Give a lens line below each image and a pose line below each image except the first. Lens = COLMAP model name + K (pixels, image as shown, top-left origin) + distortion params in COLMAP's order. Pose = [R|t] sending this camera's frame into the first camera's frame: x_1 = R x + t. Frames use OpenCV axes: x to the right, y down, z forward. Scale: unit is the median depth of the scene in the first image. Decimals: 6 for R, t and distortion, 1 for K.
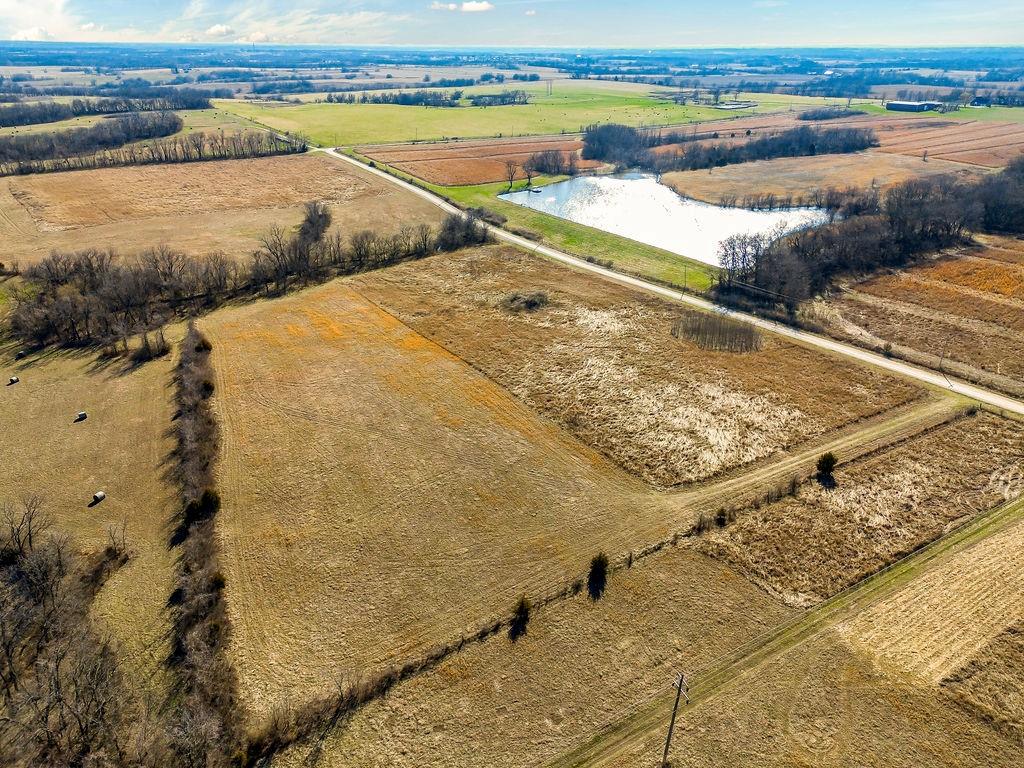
lens RADIAL K [[796.5, 0, 521.0], [0, 796.5, 384.4], [0, 0, 1]] dist [0.064368, -0.054048]
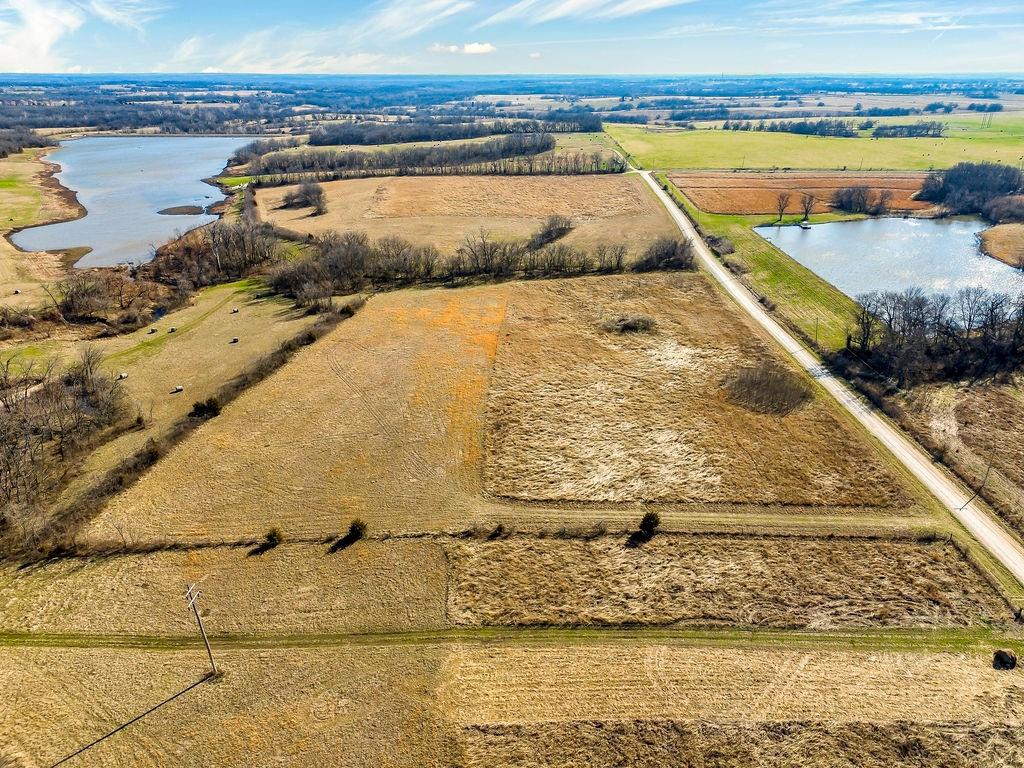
lens RADIAL K [[796.5, 0, 521.0], [0, 796.5, 384.4], [0, 0, 1]] dist [0.064368, -0.054048]
pose [[0.809020, 0.210583, -0.548763, 0.298604], [-0.226915, 0.973137, 0.038902, -0.024757], [0.542214, 0.093050, 0.835072, 0.054400]]
